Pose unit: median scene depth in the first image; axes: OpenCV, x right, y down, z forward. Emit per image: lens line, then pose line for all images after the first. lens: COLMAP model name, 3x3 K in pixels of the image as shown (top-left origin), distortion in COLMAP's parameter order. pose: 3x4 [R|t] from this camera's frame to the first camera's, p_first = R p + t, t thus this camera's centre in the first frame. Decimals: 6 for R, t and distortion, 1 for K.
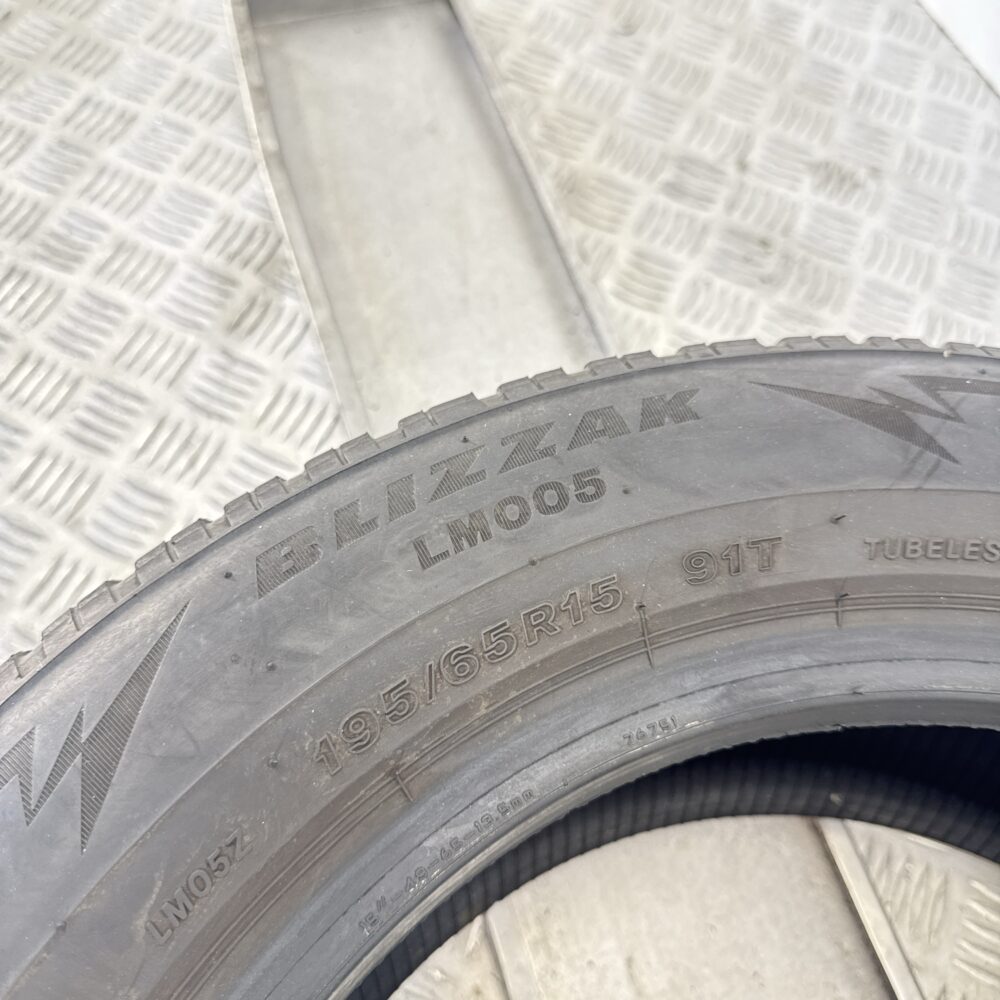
lens RADIAL K [[988.2, 0, 500.5], [0, 988.2, 506.5], [0, 0, 1]] dist [0.051674, 0.000000]
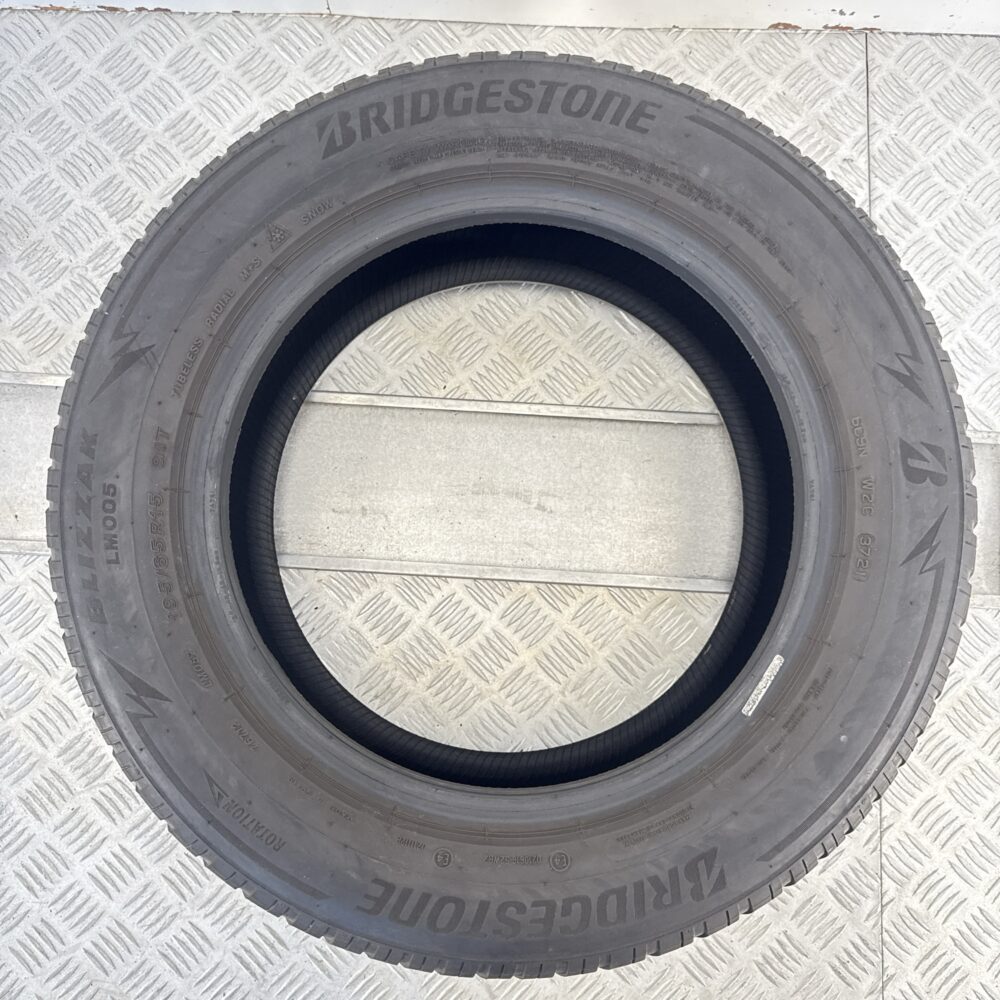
lens RADIAL K [[988.2, 0, 503.1], [0, 988.2, 500.9], [0, 0, 1]] dist [0.051674, 0.000000]
pose [[0.361507, -0.932053, 0.024309, 0.364811], [0.836357, 0.335693, 0.433380, -0.273908], [-0.412093, -0.136339, 0.900884, -1.708444]]
